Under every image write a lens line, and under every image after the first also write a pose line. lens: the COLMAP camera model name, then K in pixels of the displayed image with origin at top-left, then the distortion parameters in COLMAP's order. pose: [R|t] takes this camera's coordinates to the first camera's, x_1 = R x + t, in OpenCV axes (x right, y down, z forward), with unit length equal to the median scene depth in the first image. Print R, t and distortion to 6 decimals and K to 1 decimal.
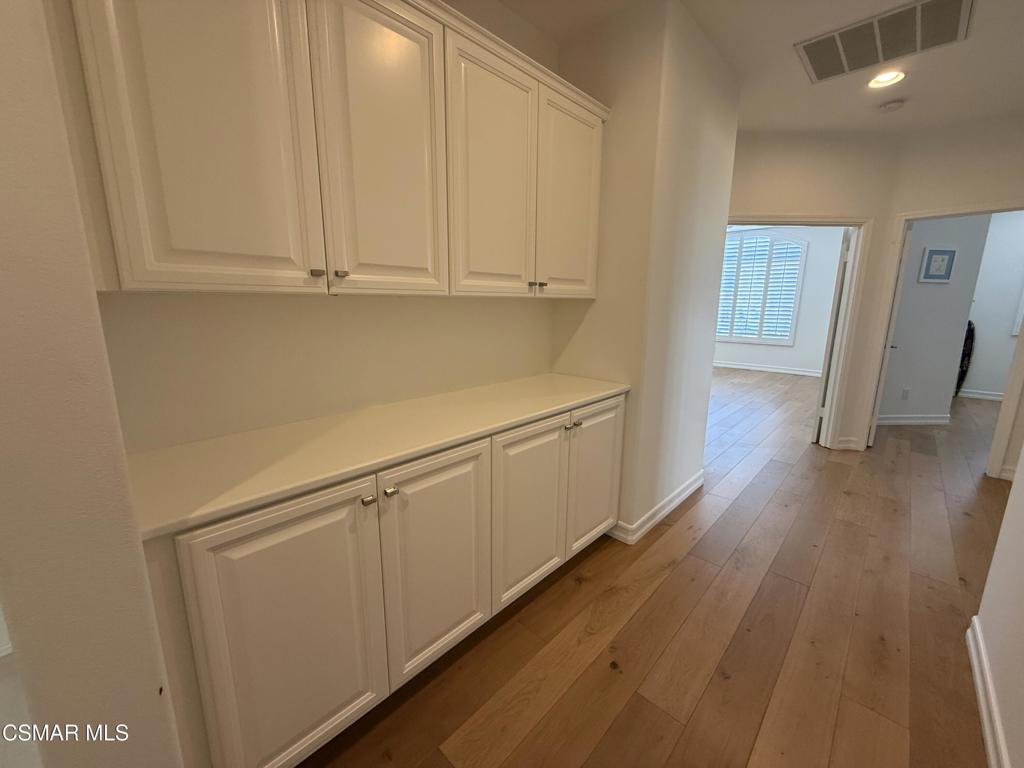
lens RADIAL K [[409.8, 0, 510.2], [0, 409.8, 382.1], [0, 0, 1]] dist [-0.001629, 0.000632]
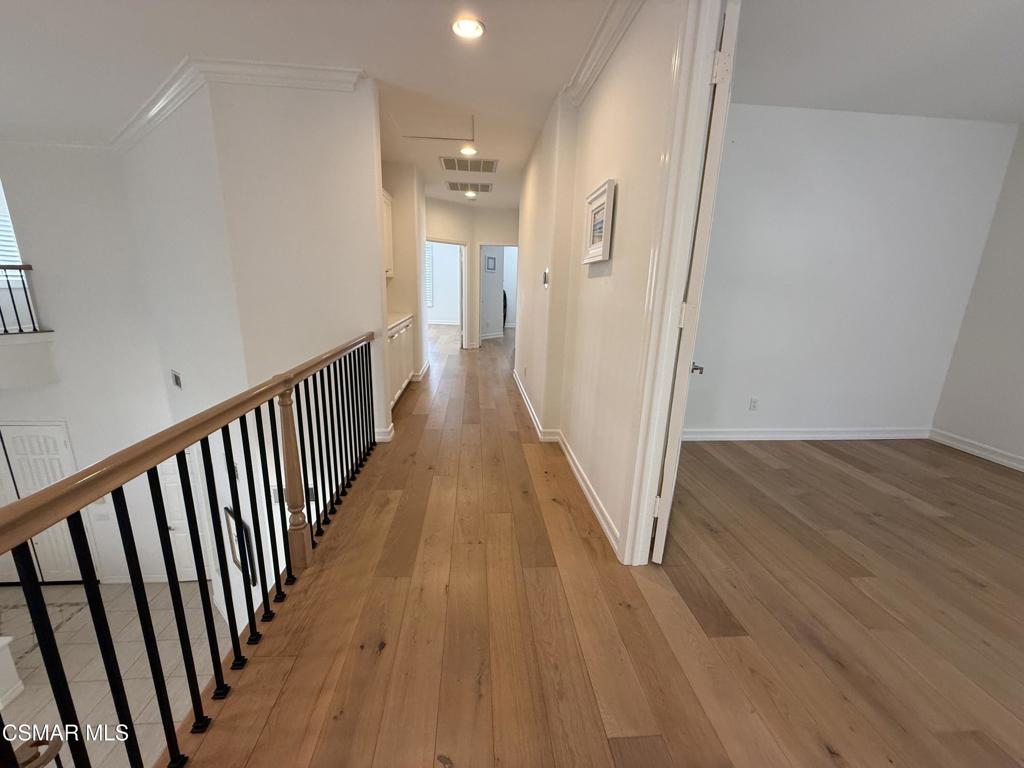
lens RADIAL K [[409.8, 0, 506.5], [0, 409.8, 387.0], [0, 0, 1]] dist [-0.001629, 0.000632]
pose [[0.665801, -0.173185, 0.725752, -0.692633], [0.123448, 0.984852, 0.121764, 0.122730], [-0.735846, 0.008522, 0.677095, -0.619286]]
